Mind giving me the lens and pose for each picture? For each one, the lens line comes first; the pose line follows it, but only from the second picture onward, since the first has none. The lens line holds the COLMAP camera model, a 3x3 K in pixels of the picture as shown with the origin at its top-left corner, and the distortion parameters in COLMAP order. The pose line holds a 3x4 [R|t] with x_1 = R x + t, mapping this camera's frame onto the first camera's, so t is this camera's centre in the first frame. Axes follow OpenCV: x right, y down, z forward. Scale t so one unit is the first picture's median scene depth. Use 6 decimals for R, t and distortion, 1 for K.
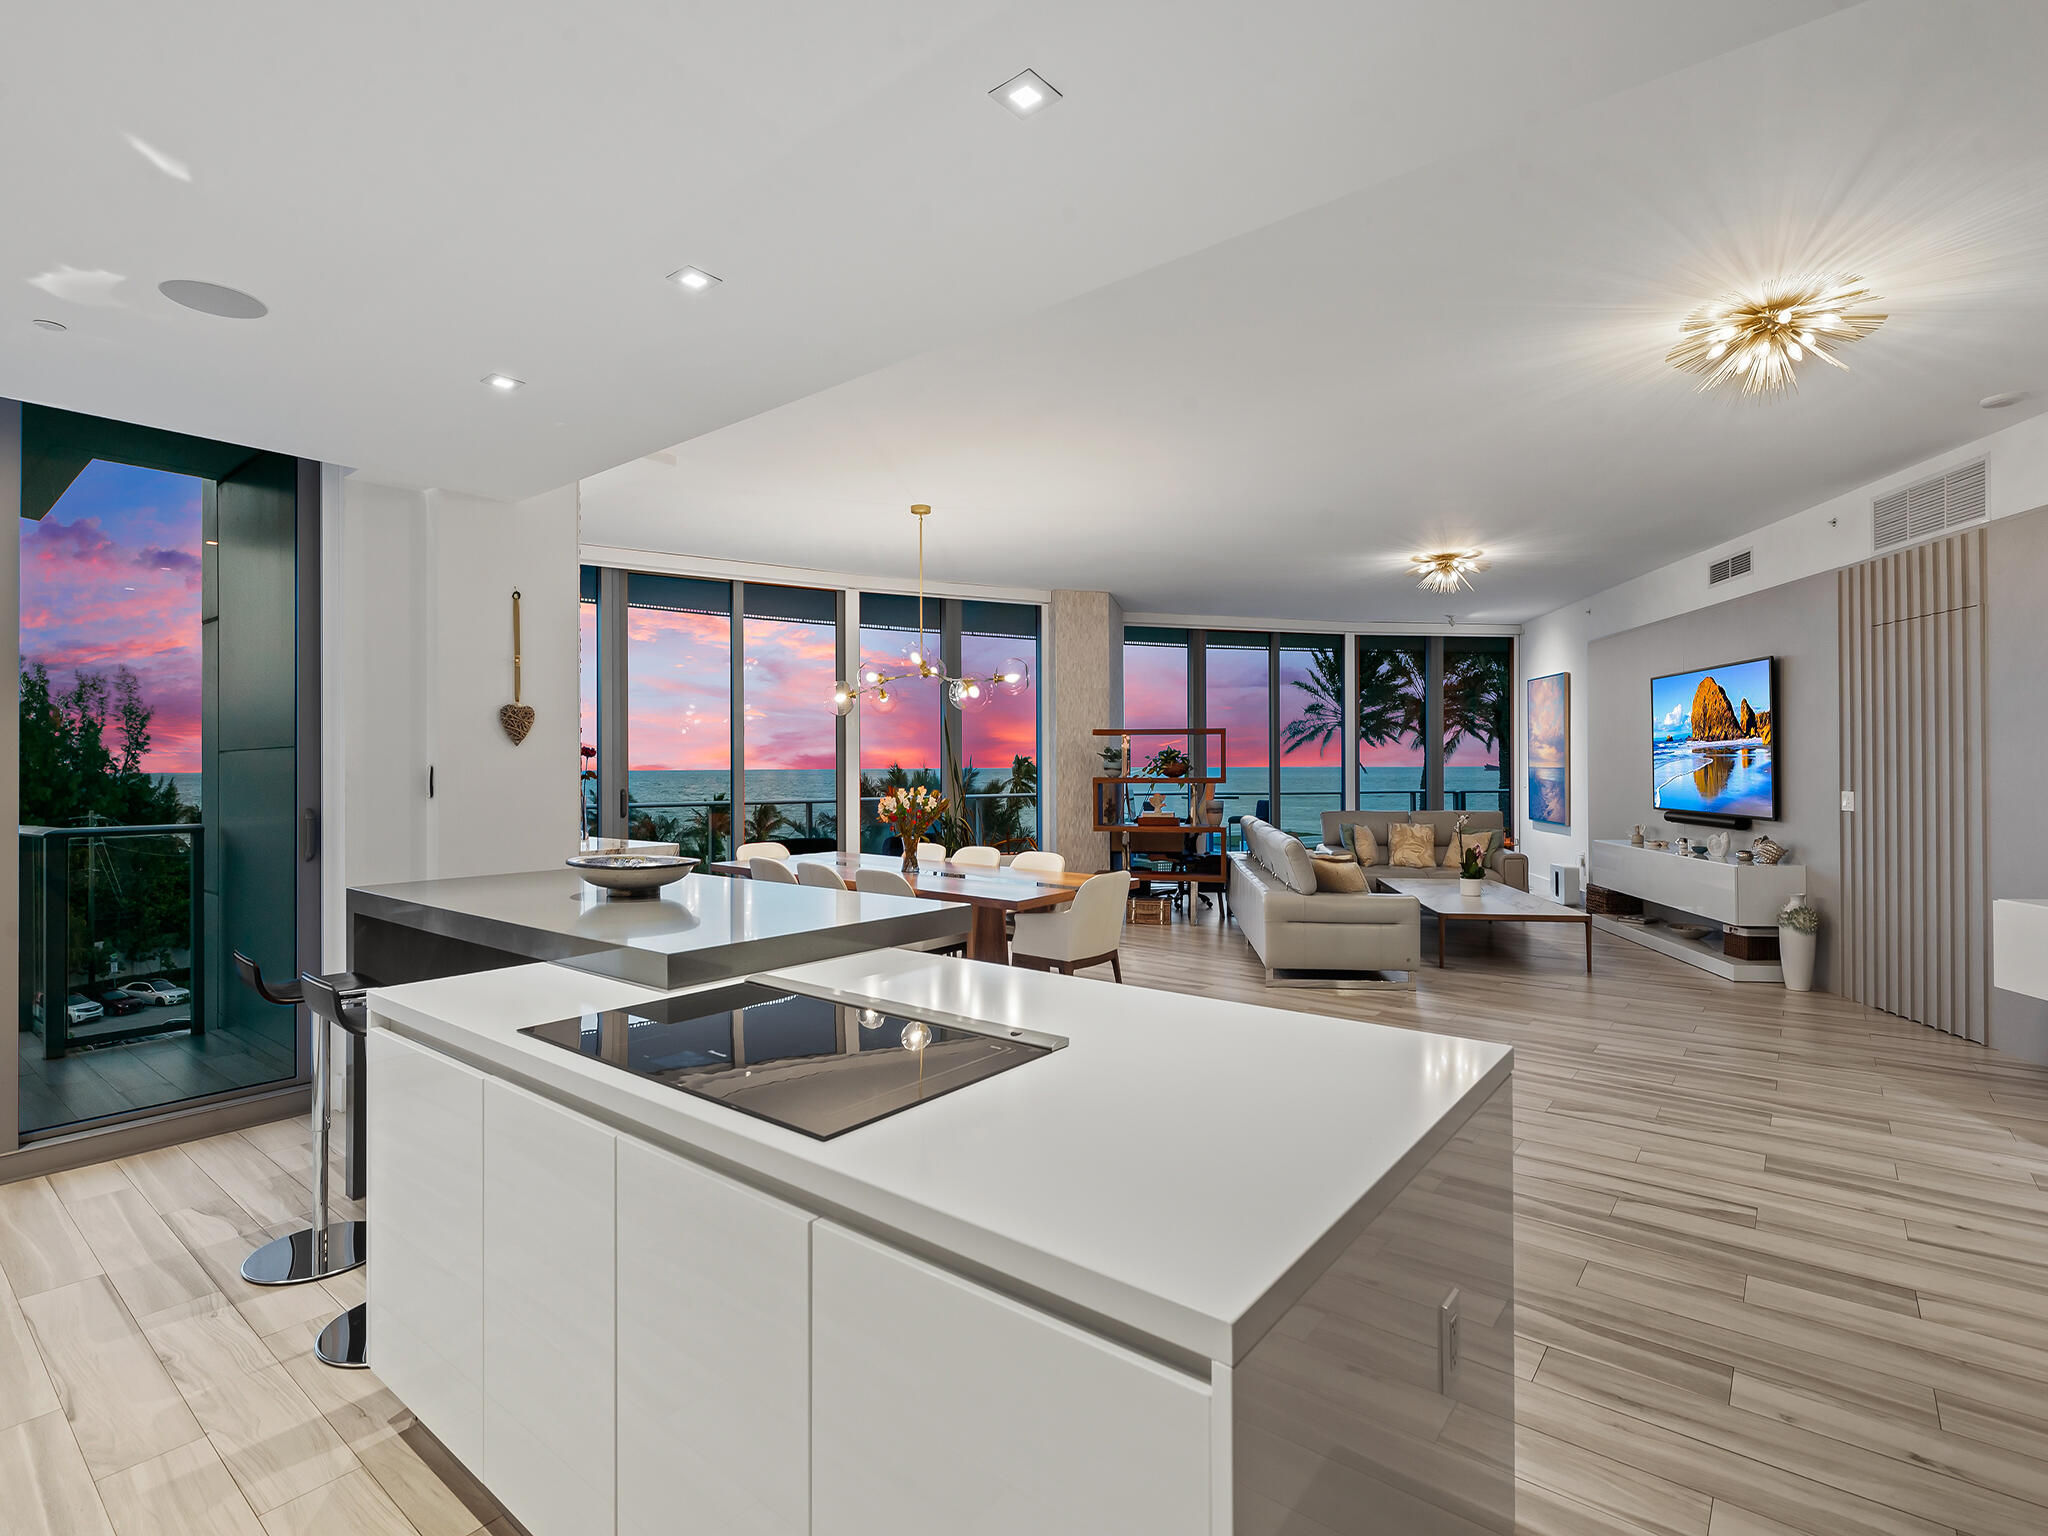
lens RADIAL K [[986.4, 0, 1024.0], [0, 986.4, 768.0], [0, 0, 1]] dist [0.003298, 0.000266]
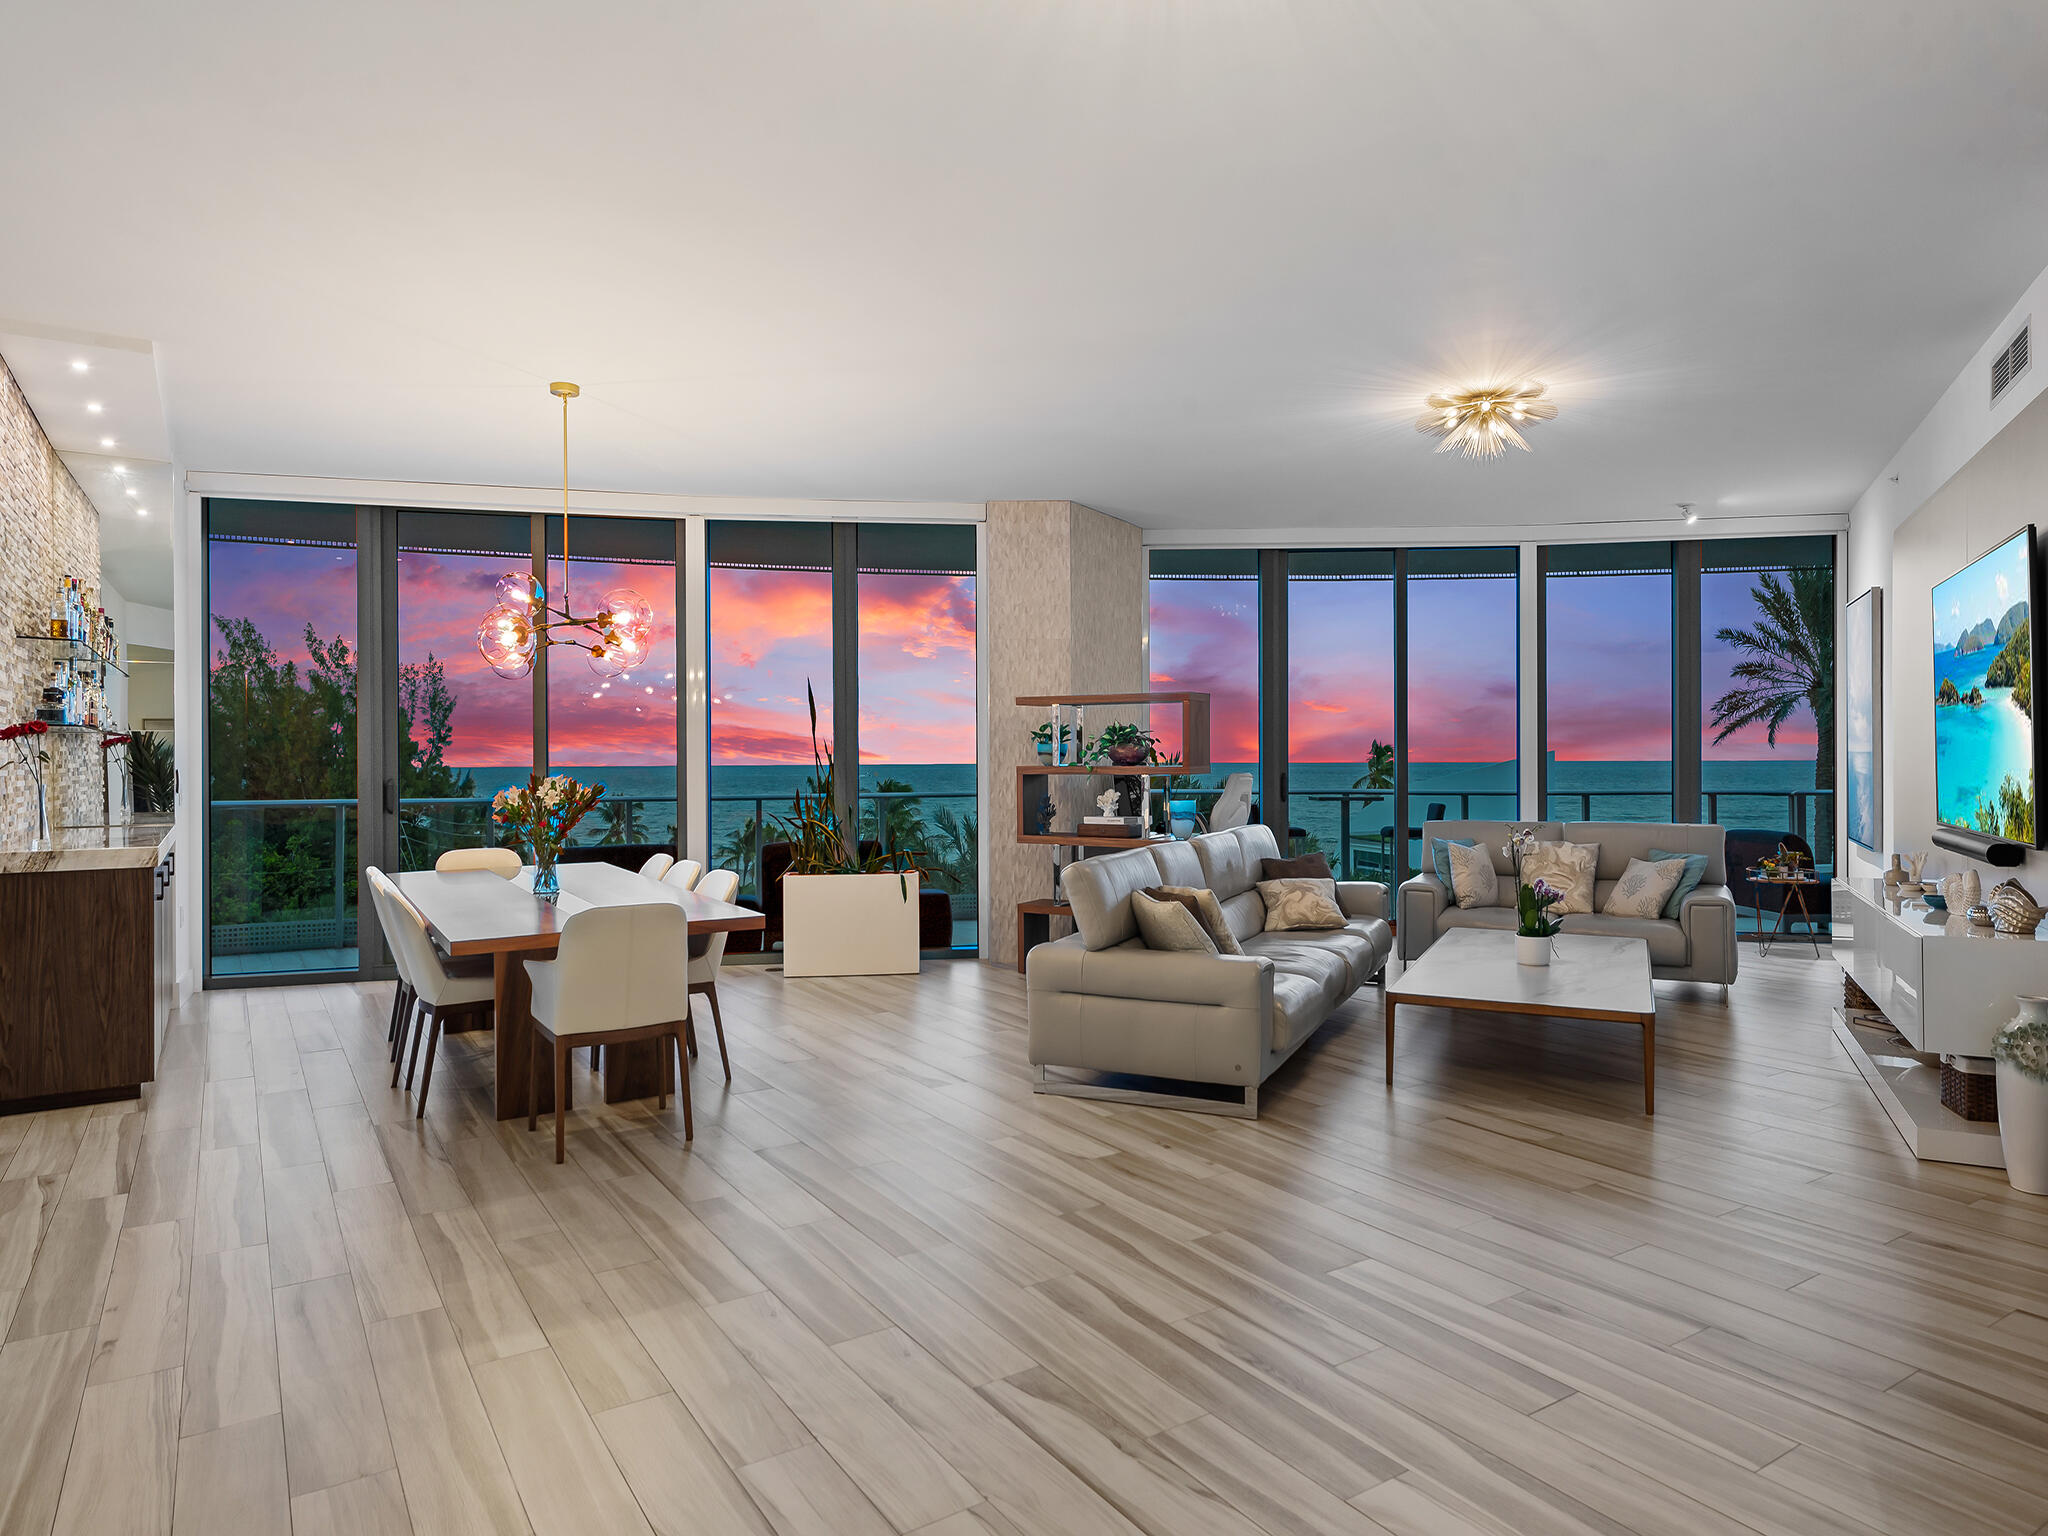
lens RADIAL K [[1224.1, 0, 1022.9], [0, 1224.1, 775.5], [0, 0, 1]] dist [0.009990, -0.000193]
pose [[0.948664, 0.003874, -0.316263, 0.339241], [-0.000198, 0.999932, 0.011655, 0.006014], [0.316287, -0.010994, 0.948600, 0.174246]]
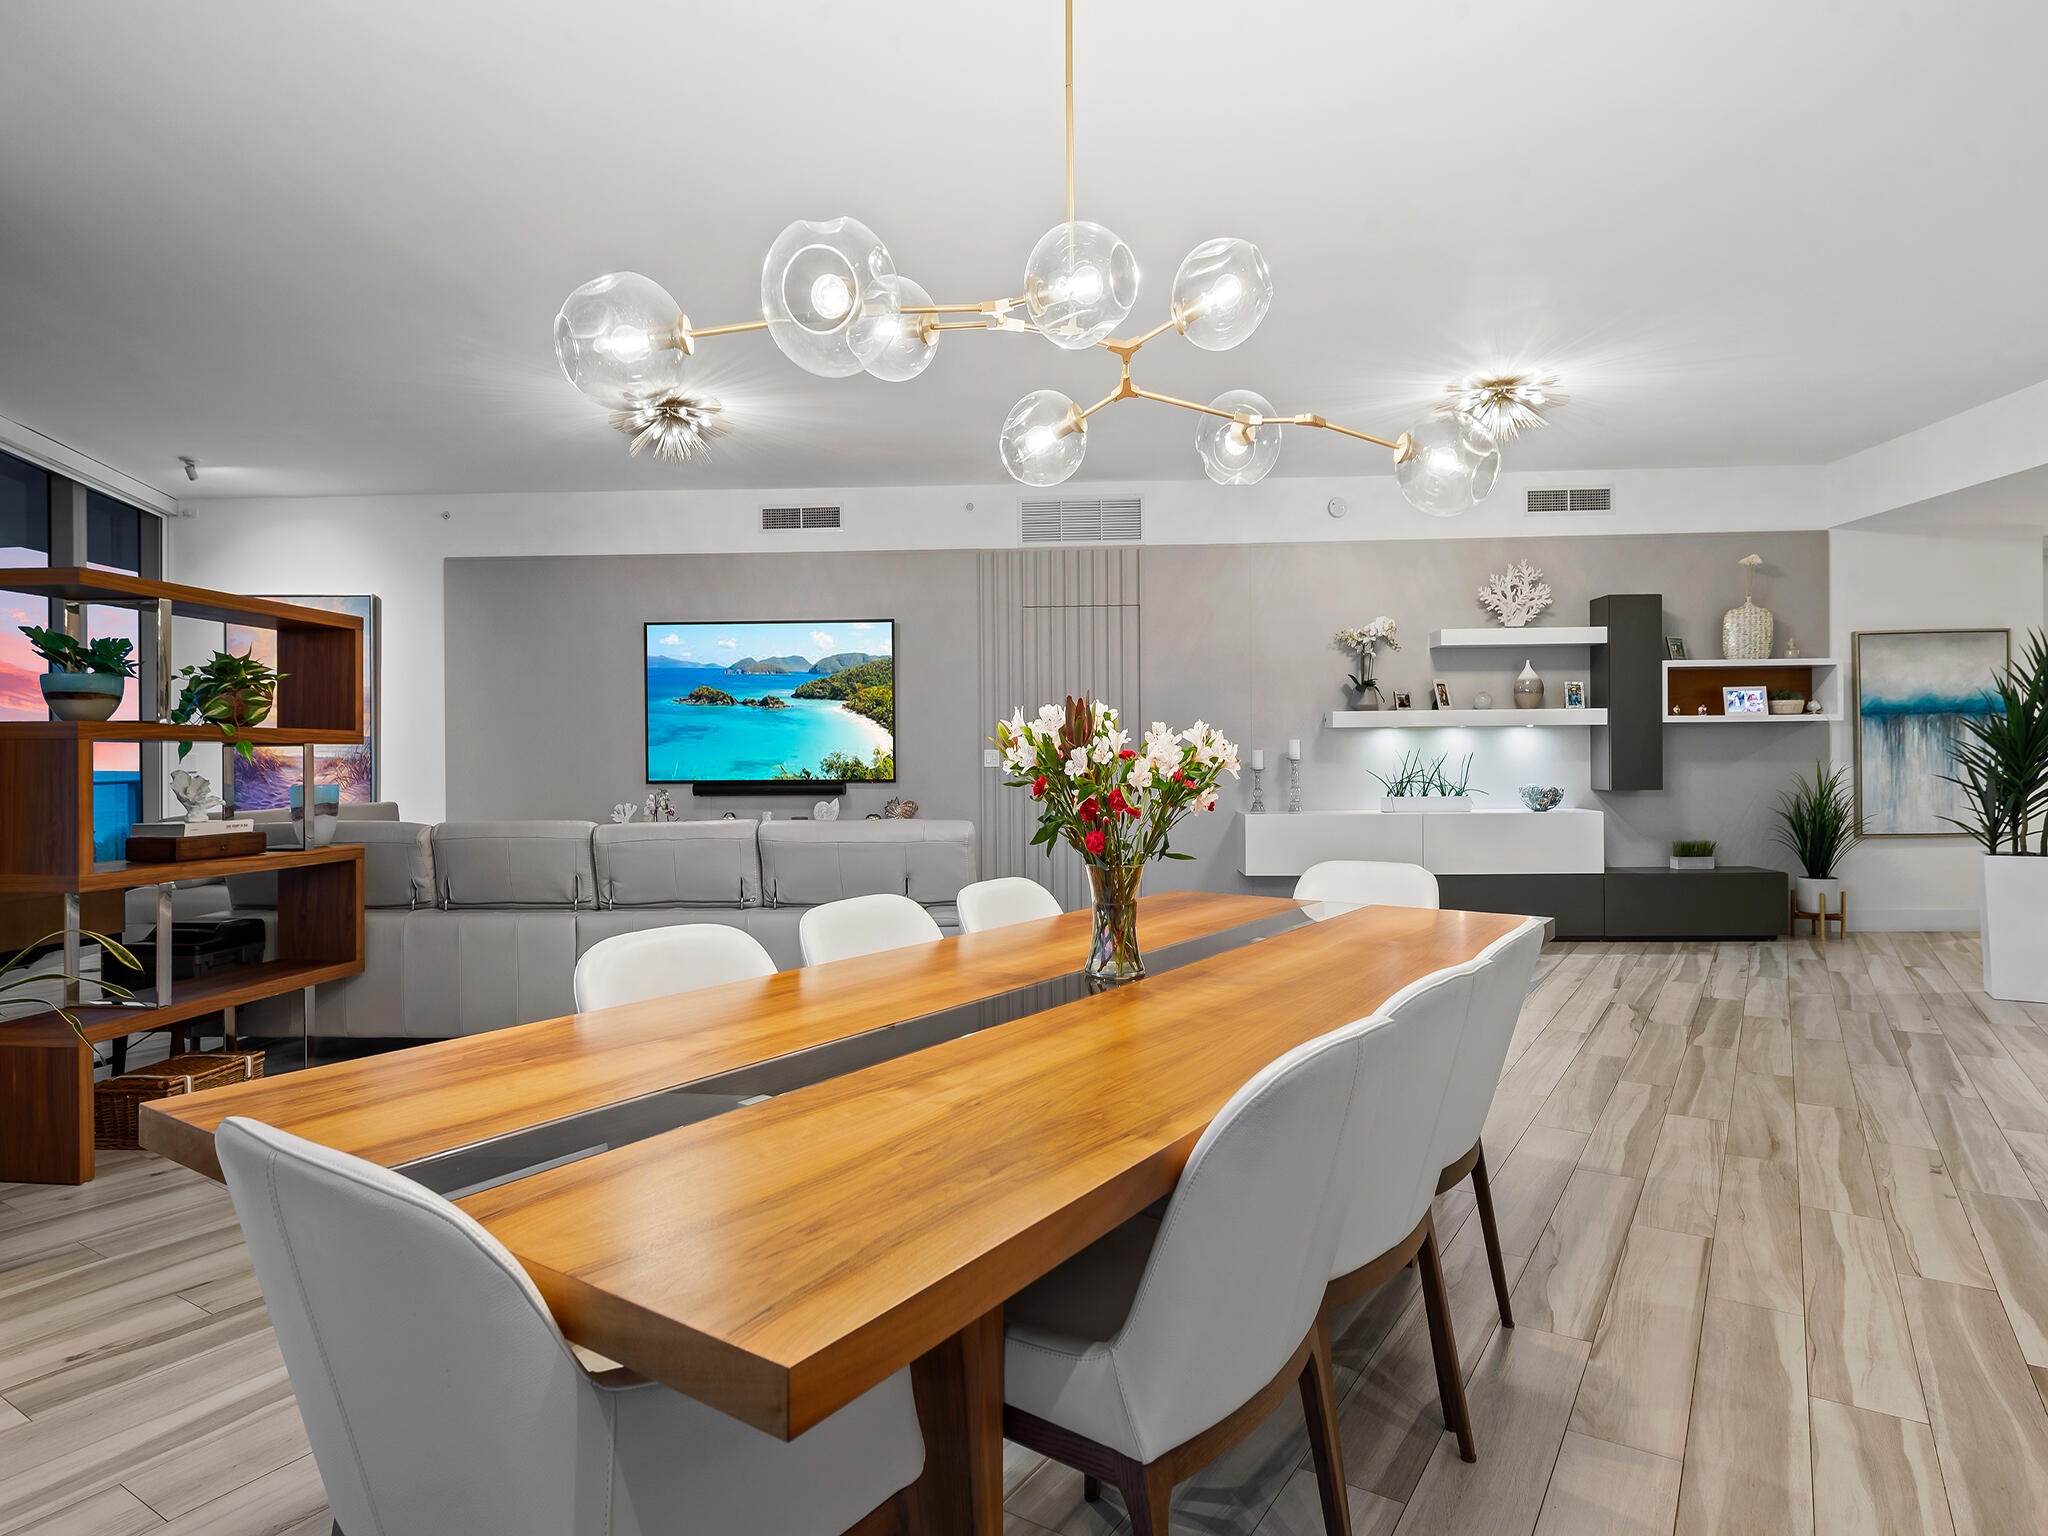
lens RADIAL K [[1170.1, 0, 1024.0], [0, 1170.1, 768.0], [0, 0, 1]] dist [0.001007, -0.001082]
pose [[-0.104263, 0.003223, 0.994544, -0.321199], [0.008403, 0.999962, -0.002359, 0.030576], [-0.994514, 0.008111, -0.104287, 0.721907]]
